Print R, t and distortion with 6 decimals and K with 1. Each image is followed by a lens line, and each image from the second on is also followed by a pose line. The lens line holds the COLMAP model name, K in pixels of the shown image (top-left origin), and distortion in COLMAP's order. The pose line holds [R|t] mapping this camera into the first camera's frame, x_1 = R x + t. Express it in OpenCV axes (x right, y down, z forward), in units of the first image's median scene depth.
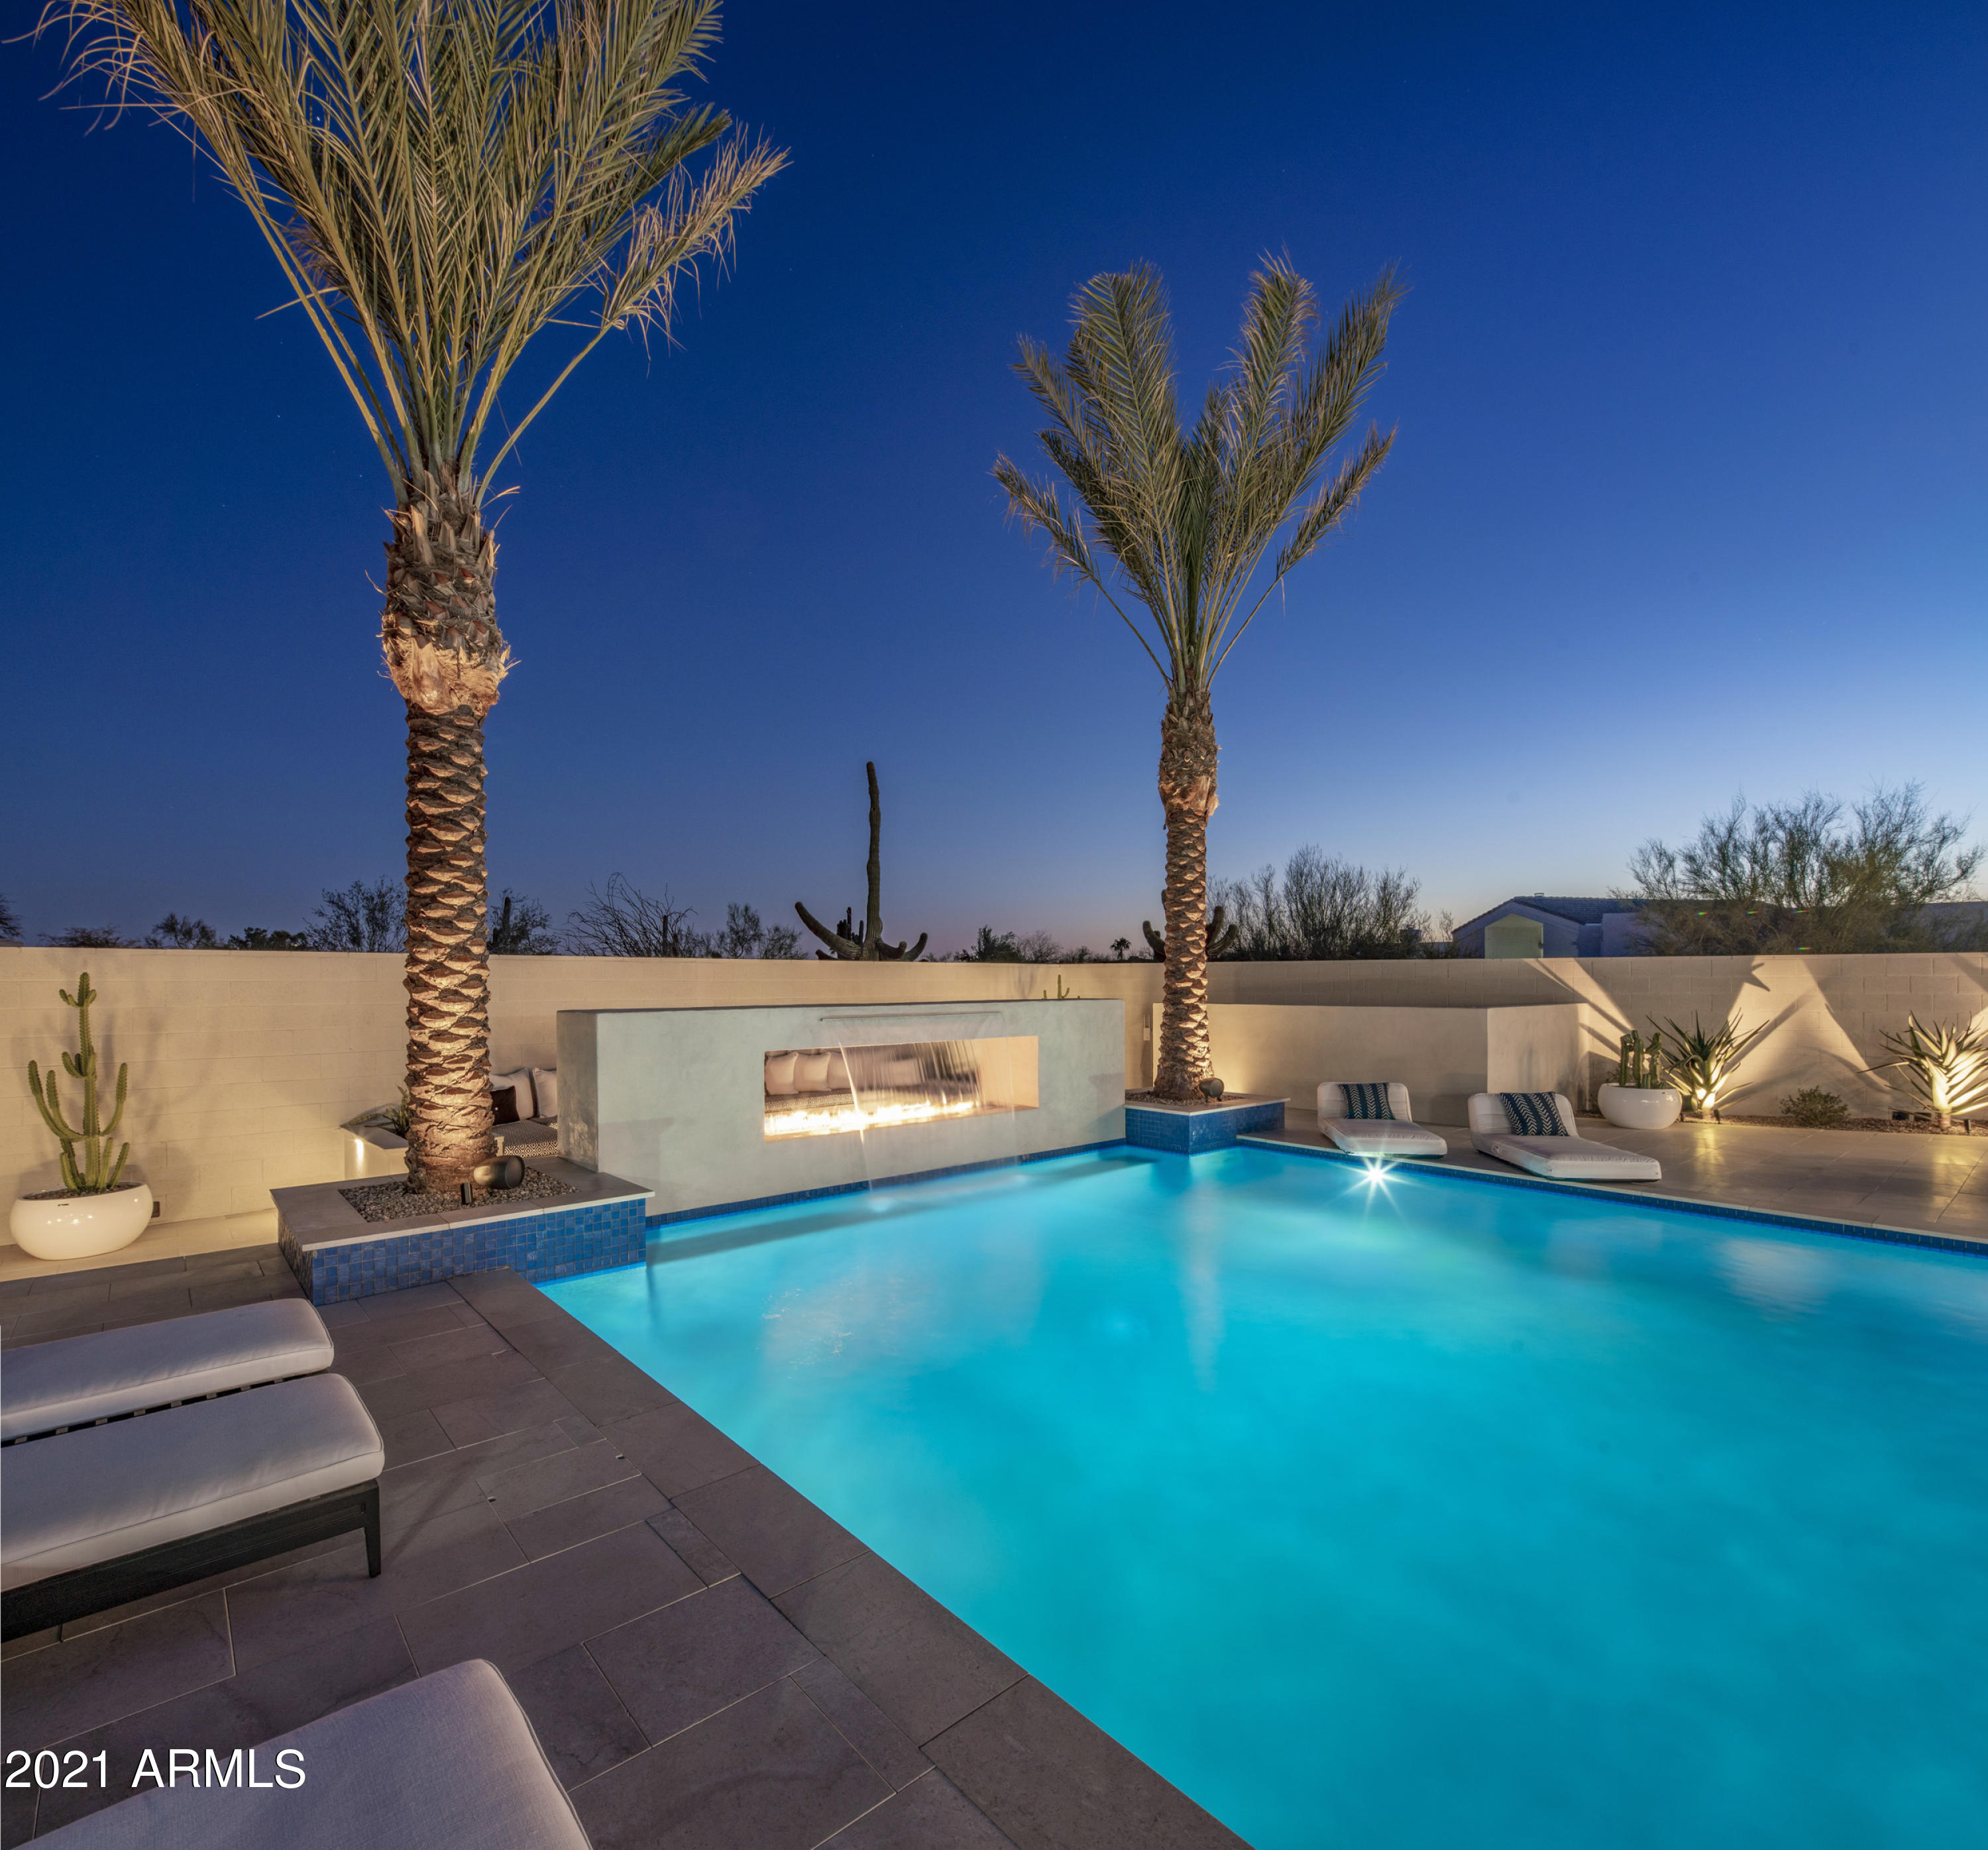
lens RADIAL K [[966.1, 0, 993.6], [0, 966.1, 985.9], [0, 0, 1]] dist [-0.004143, -0.000478]
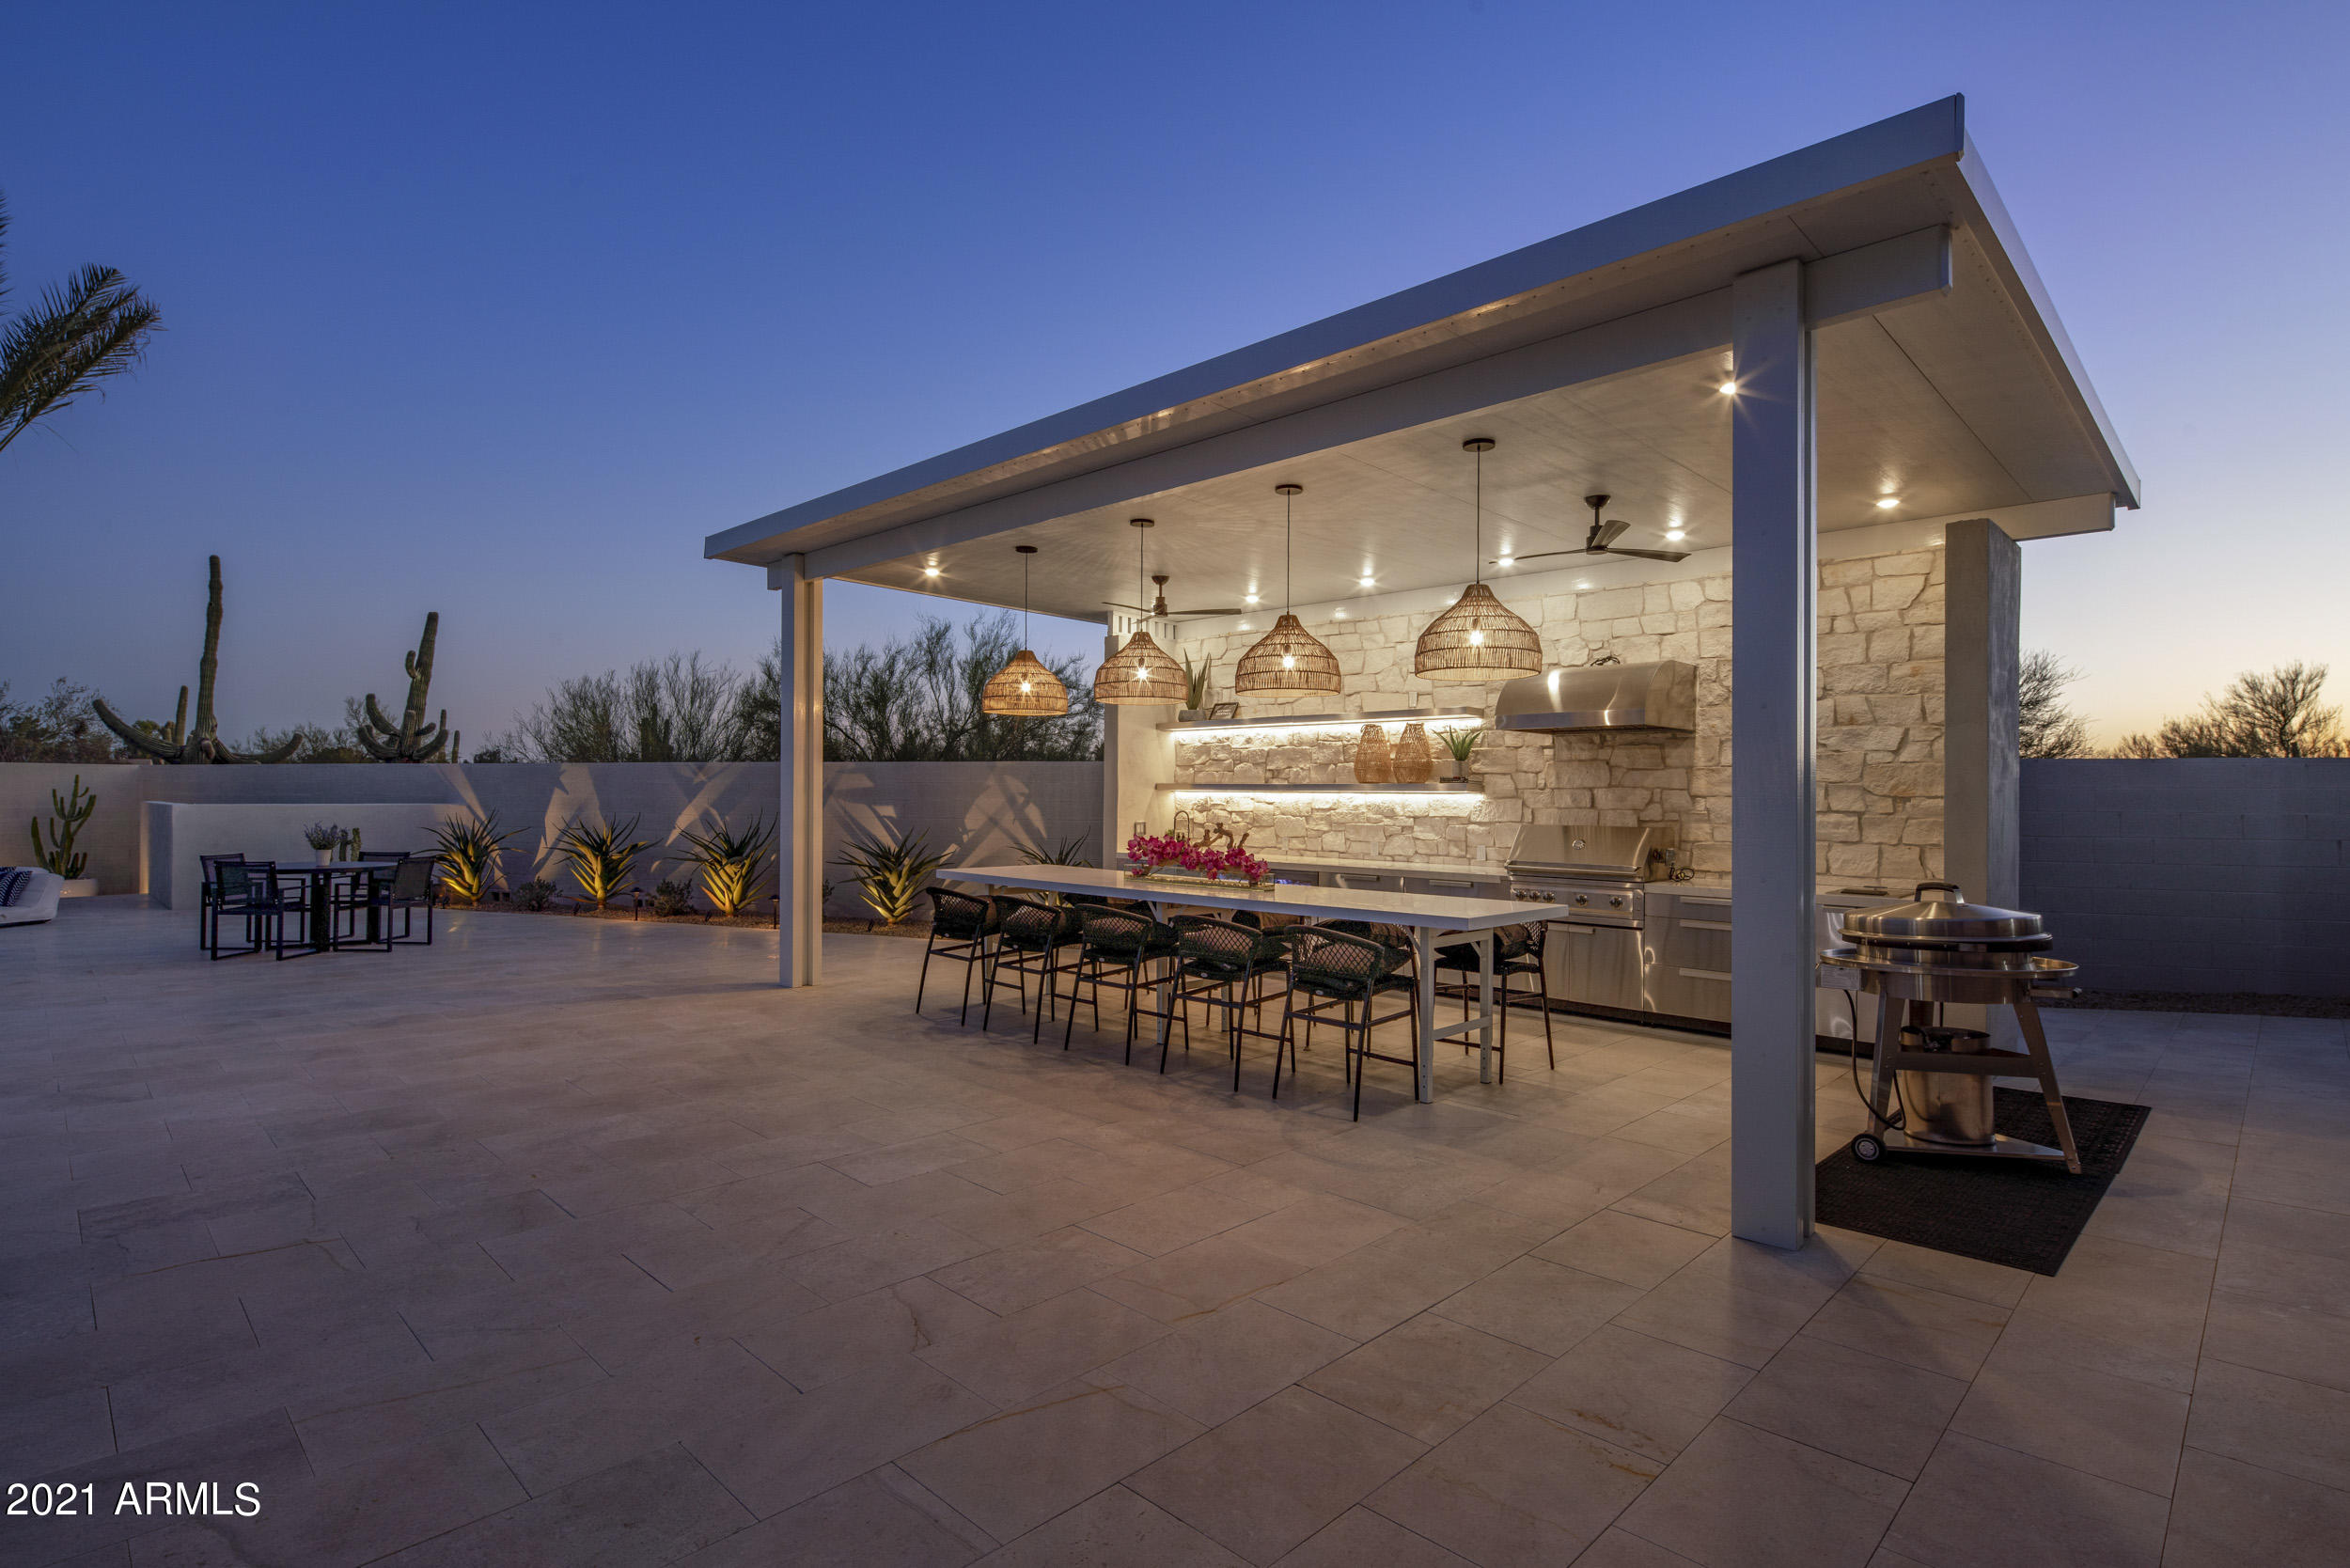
lens RADIAL K [[1136.5, 0, 1168.4], [0, 1136.5, 793.2], [0, 0, 1]] dist [0.004489, -0.005569]
pose [[0.996992, 0.010101, 0.076849, 1.575831], [-0.009687, 0.999936, -0.005760, 0.005614], [-0.076903, 0.004998, 0.997026, -0.433945]]
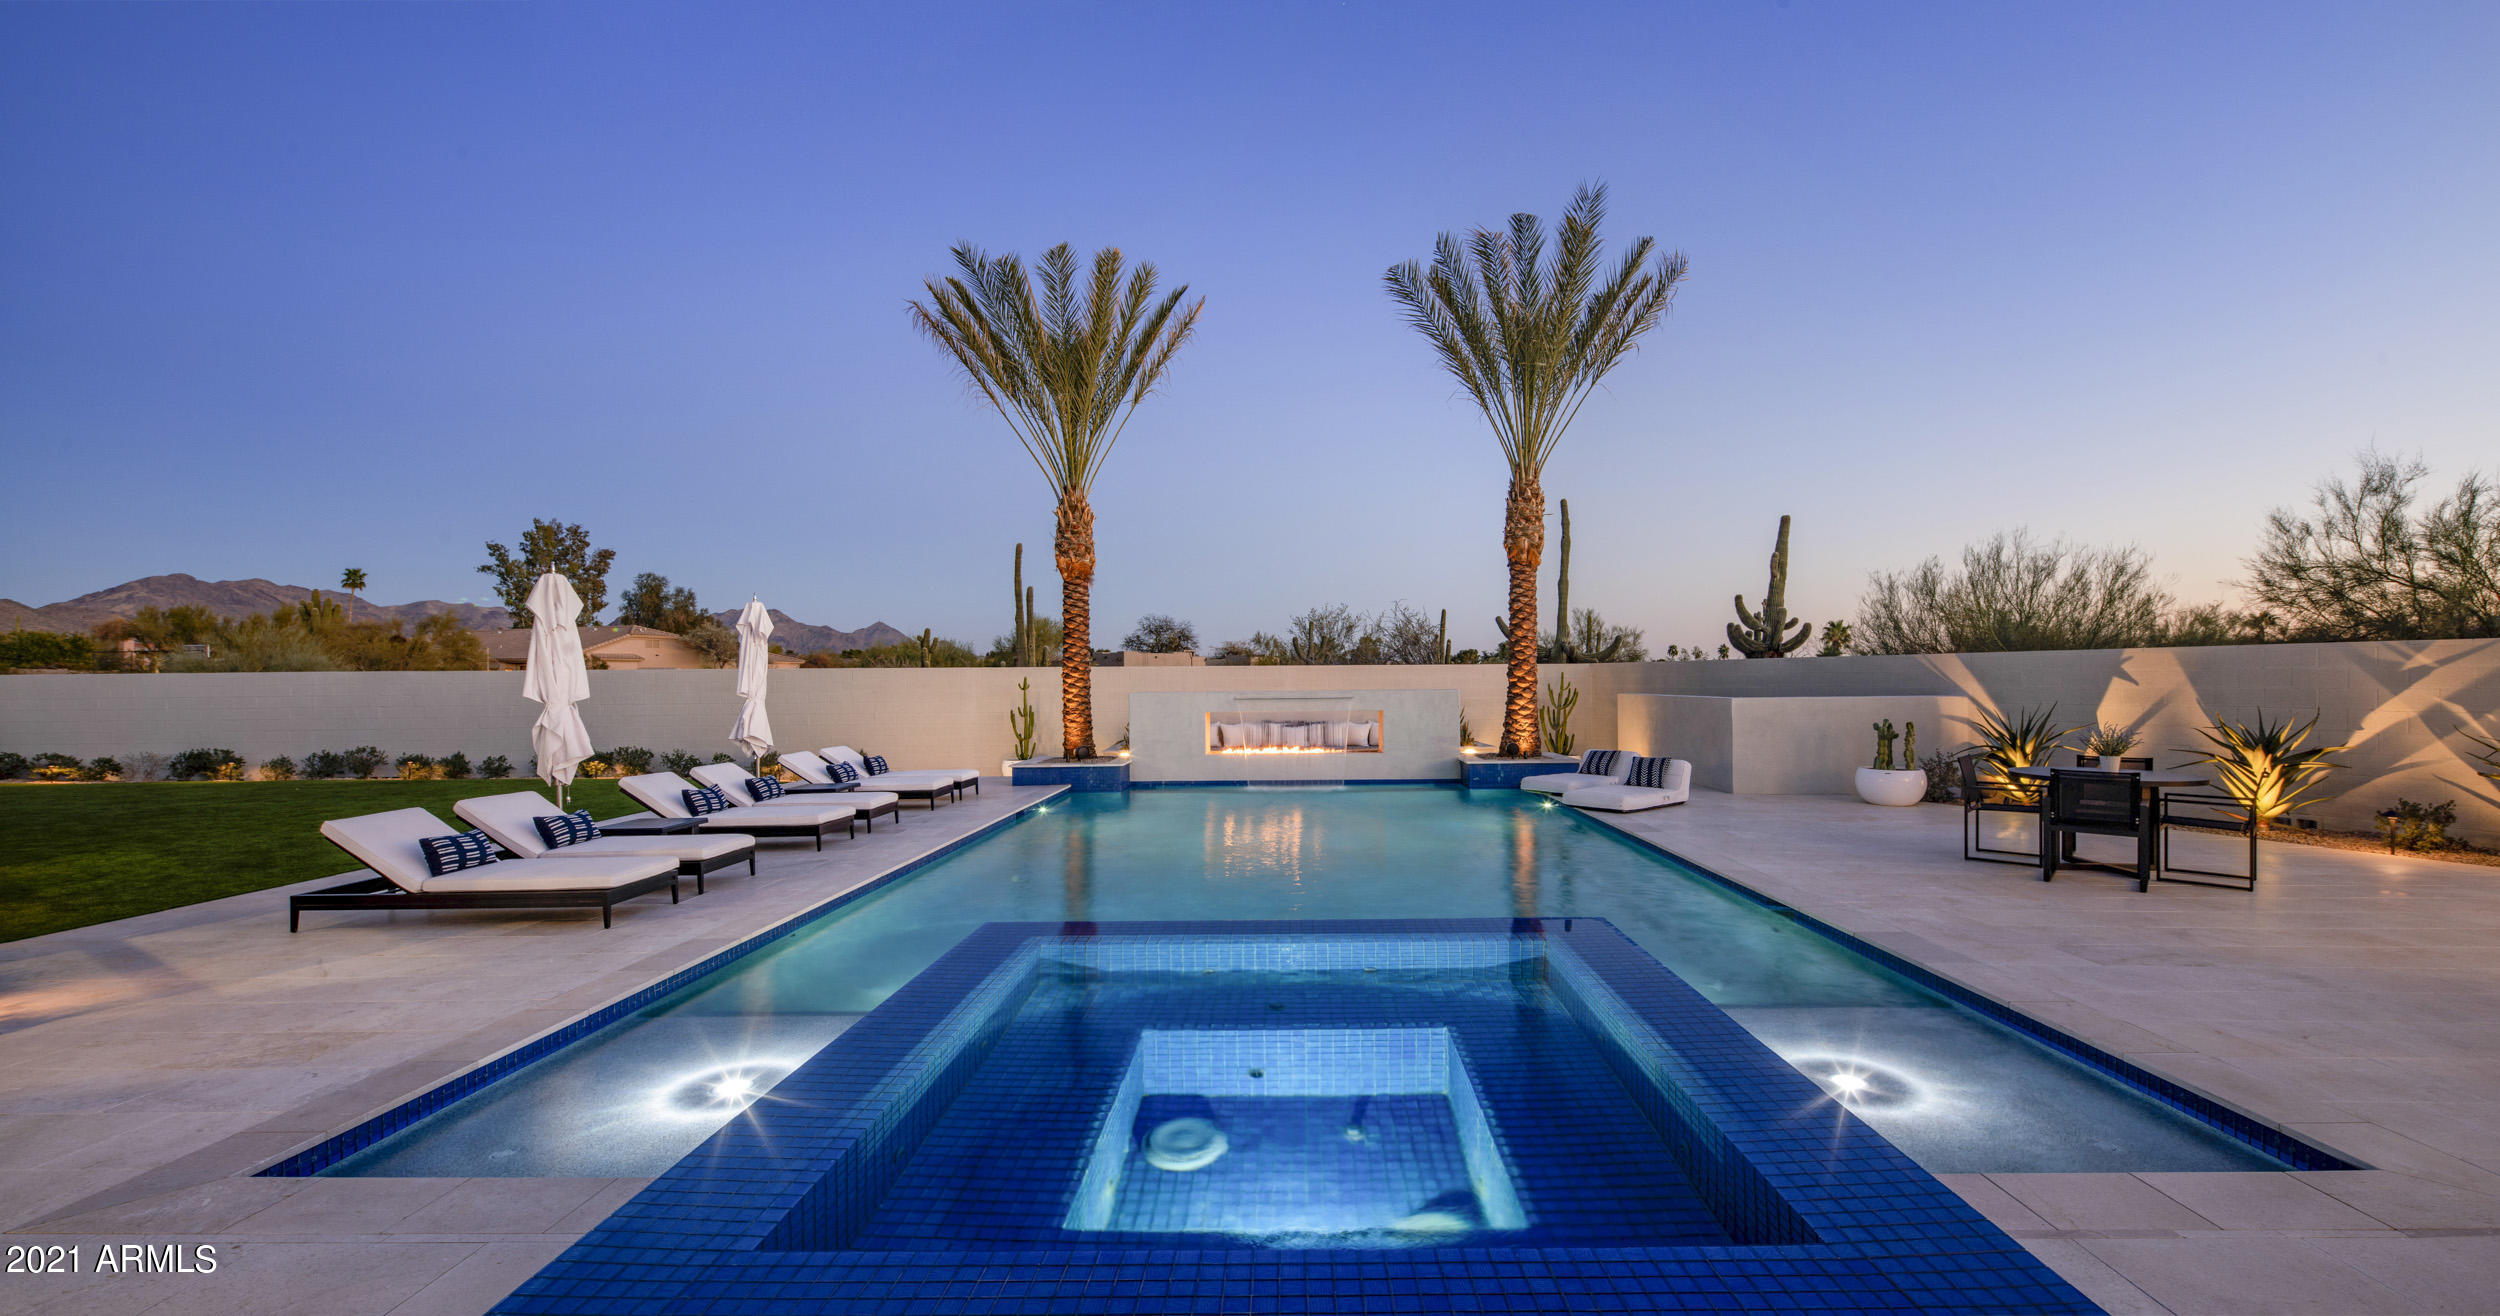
lens RADIAL K [[956.1, 0, 1289.3], [0, 956.1, 673.9], [0, 0, 1]] dist [0.002435, -0.002454]
pose [[0.746739, -0.006614, -0.665085, 0.905936], [0.002985, 0.999974, -0.006593, -0.002043], [0.665111, 0.002939, 0.746739, -0.317339]]
